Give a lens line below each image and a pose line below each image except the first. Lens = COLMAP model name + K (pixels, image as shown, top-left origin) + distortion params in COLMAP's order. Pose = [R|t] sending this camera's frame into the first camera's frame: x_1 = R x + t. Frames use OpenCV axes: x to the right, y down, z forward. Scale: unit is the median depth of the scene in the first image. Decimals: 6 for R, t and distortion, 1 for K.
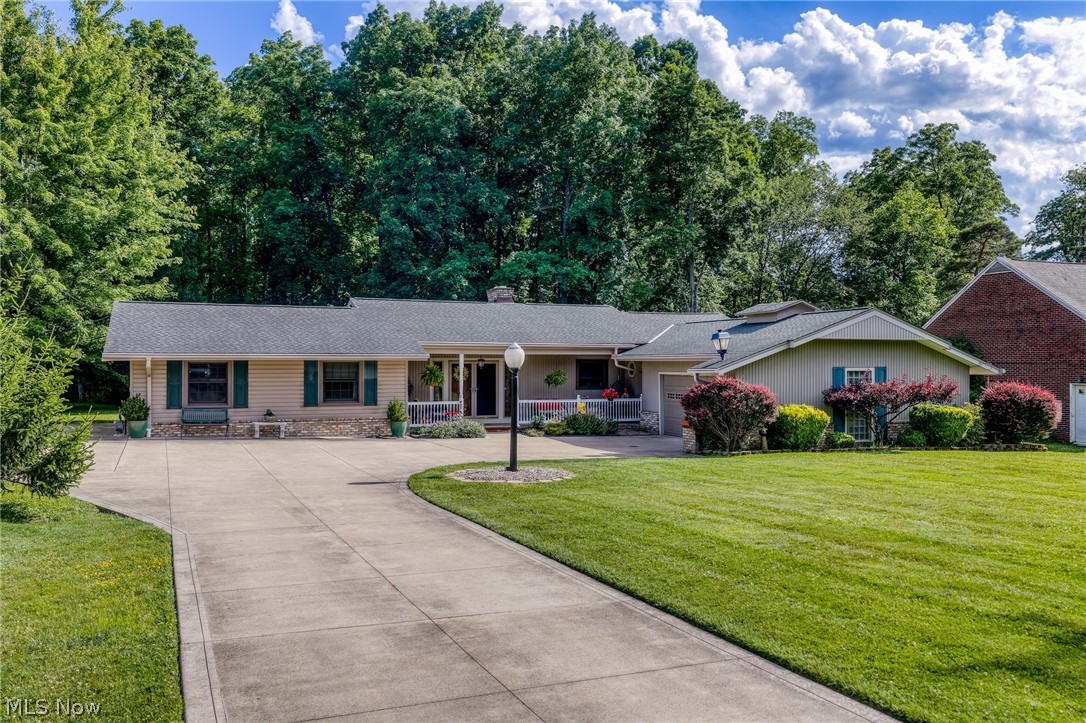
lens RADIAL K [[909.7, 0, 543.0], [0, 909.7, 361.5], [0, 0, 1]] dist [0.000171, 0.002300]
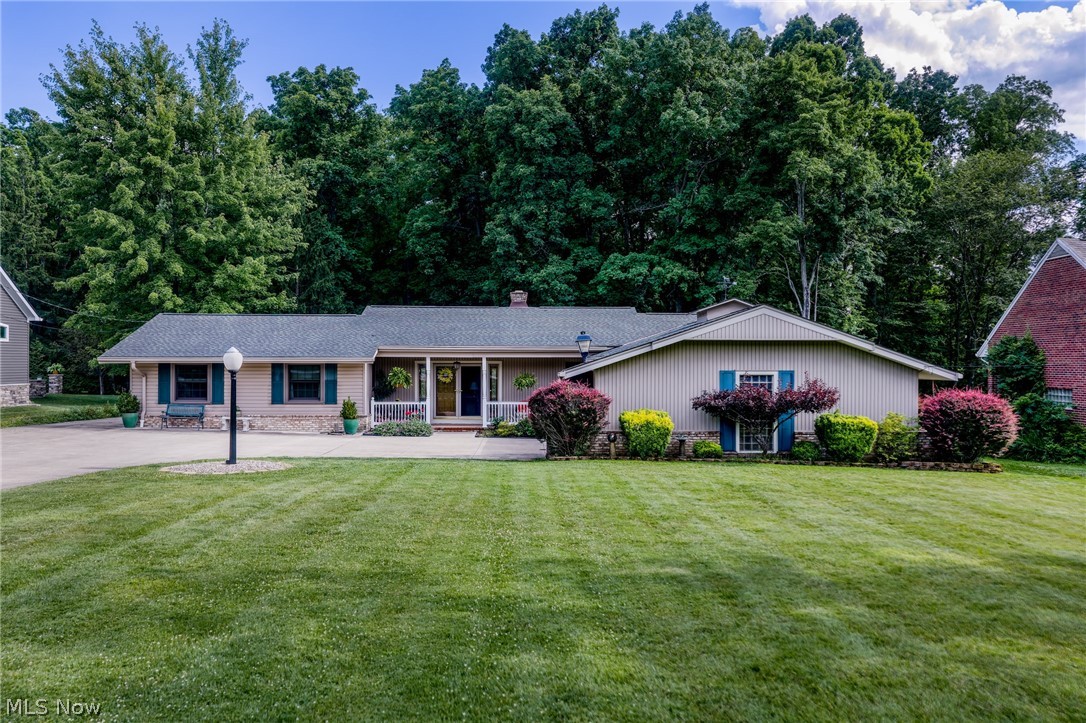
lens RADIAL K [[903.8, 0, 543.0], [0, 903.8, 361.5], [0, 0, 1]] dist [0.001272, -0.003443]
pose [[0.931249, -0.000444, -0.364383, 0.448772], [-0.000304, 0.999998, -0.001995, -0.001028], [0.364383, 0.001969, 0.931247, 0.078403]]
